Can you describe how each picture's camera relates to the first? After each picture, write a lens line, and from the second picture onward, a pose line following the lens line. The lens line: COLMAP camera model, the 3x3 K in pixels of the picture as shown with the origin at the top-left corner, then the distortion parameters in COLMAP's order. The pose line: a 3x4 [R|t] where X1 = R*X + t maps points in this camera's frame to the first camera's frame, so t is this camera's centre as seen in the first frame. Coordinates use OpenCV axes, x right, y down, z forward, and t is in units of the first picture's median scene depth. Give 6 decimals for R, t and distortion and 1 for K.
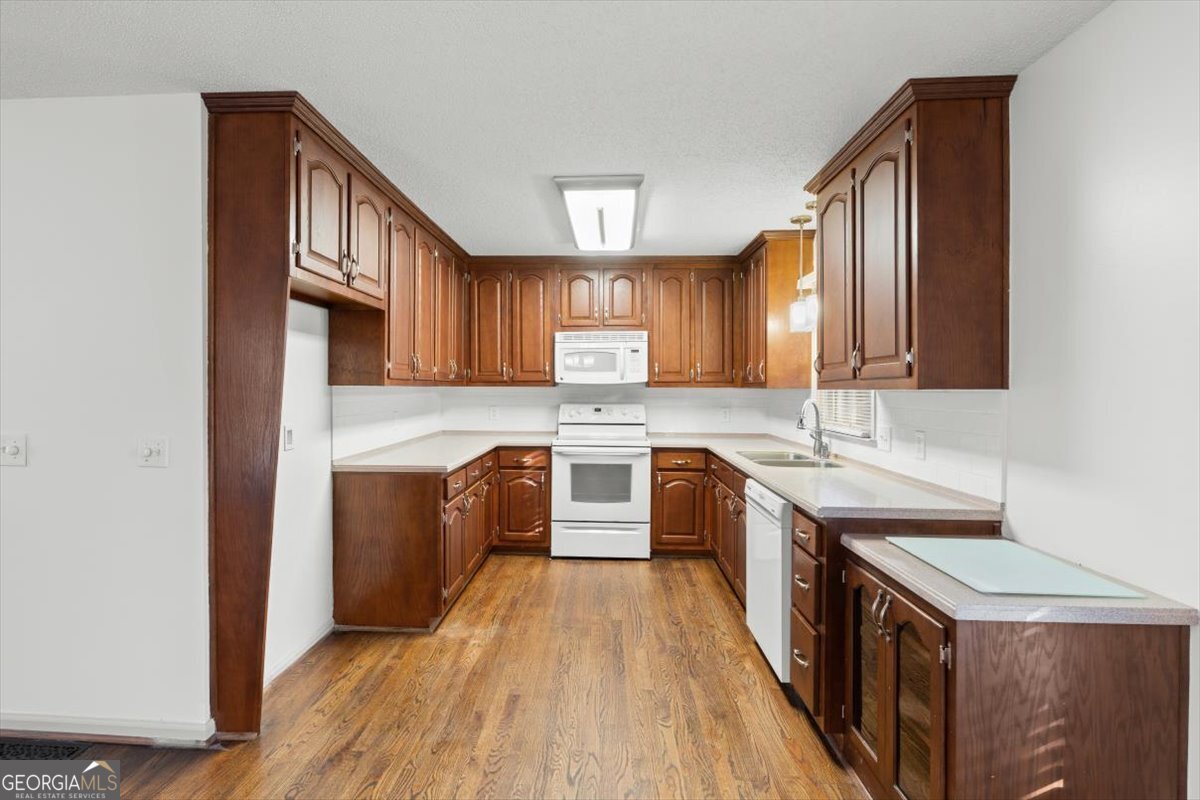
lens RADIAL K [[550.9, 0, 573.9], [0, 550.9, 392.6], [0, 0, 1]] dist [-0.002651, 0.000007]
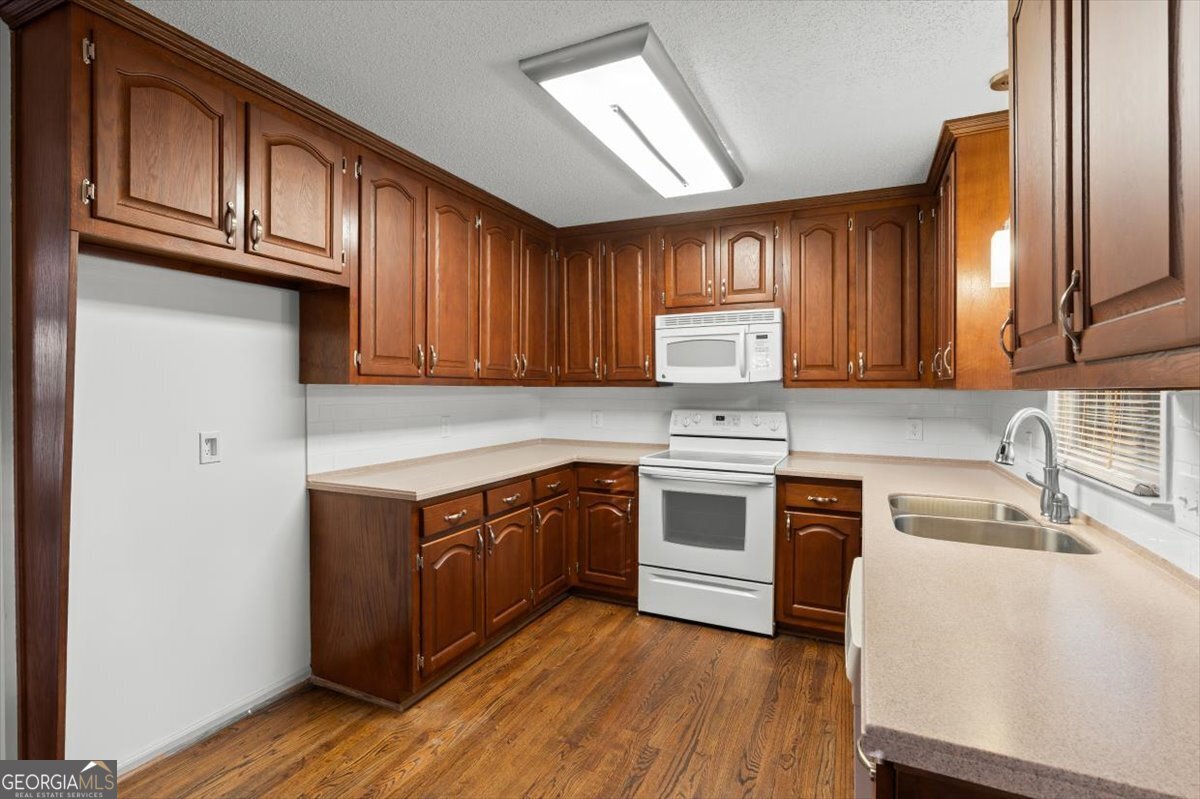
lens RADIAL K [[550.1, 0, 599.1], [0, 550.1, 393.9], [0, 0, 1]] dist [-0.006042, 0.000688]
pose [[0.930621, 0.005253, -0.365948, 0.185226], [-0.005938, 0.999982, -0.000747, 0.000042], [0.365937, 0.002868, 0.930635, 0.277550]]
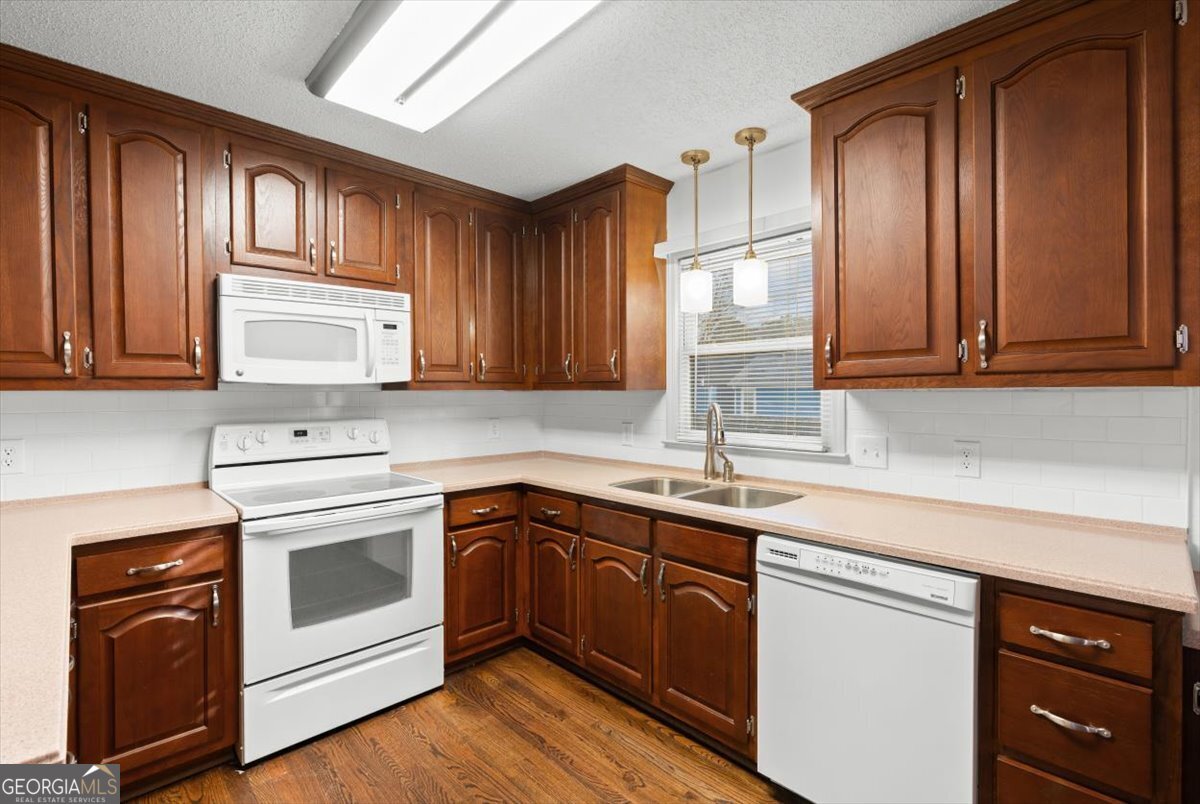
lens RADIAL K [[550.1, 0, 599.1], [0, 550.1, 396.4], [0, 0, 1]] dist [-0.006042, 0.000688]
pose [[0.679880, -0.014238, 0.733185, -0.169455], [0.014250, 0.999879, 0.006204, -0.003840], [-0.733185, 0.006230, 0.680001, 0.481515]]
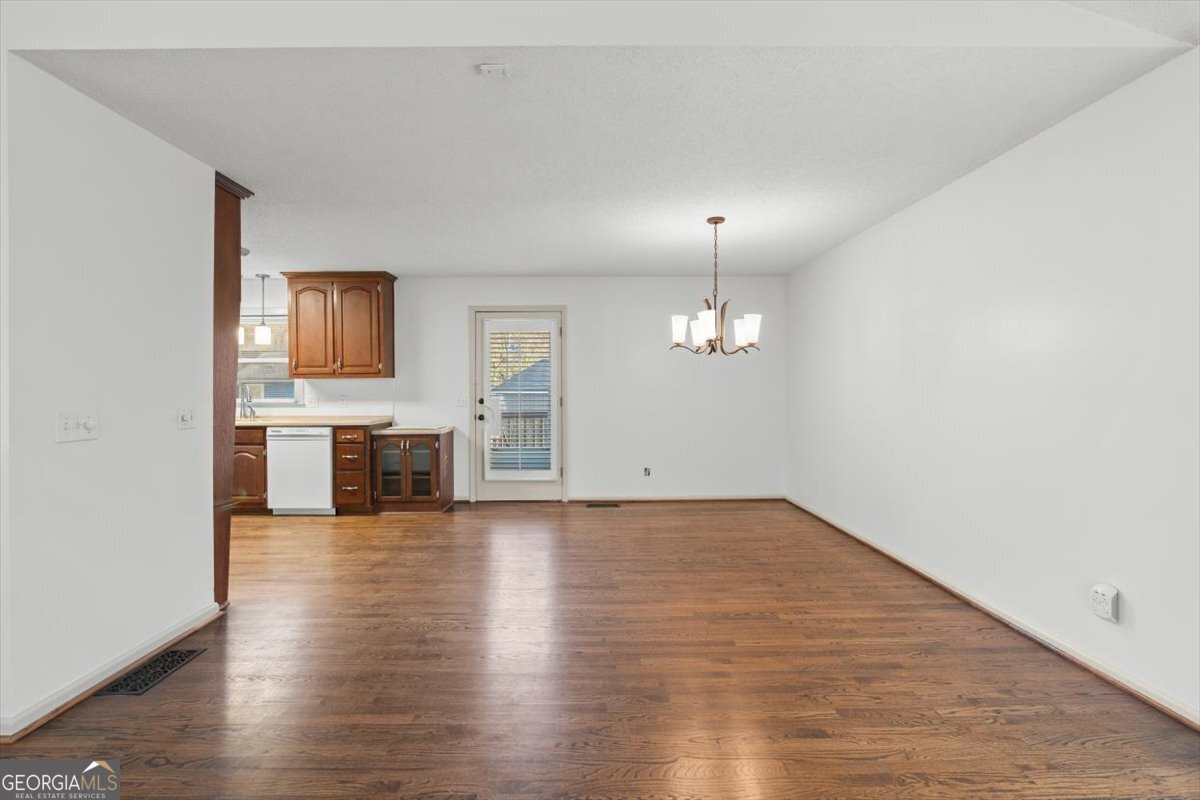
lens RADIAL K [[550.1, 0, 599.1], [0, 550.1, 394.4], [0, 0, 1]] dist [-0.006042, 0.000688]
pose [[-0.074496, -0.008758, 0.997183, -1.037581], [0.014053, 0.999853, 0.009832, 0.030645], [-0.997122, 0.014746, -0.074362, 0.039426]]
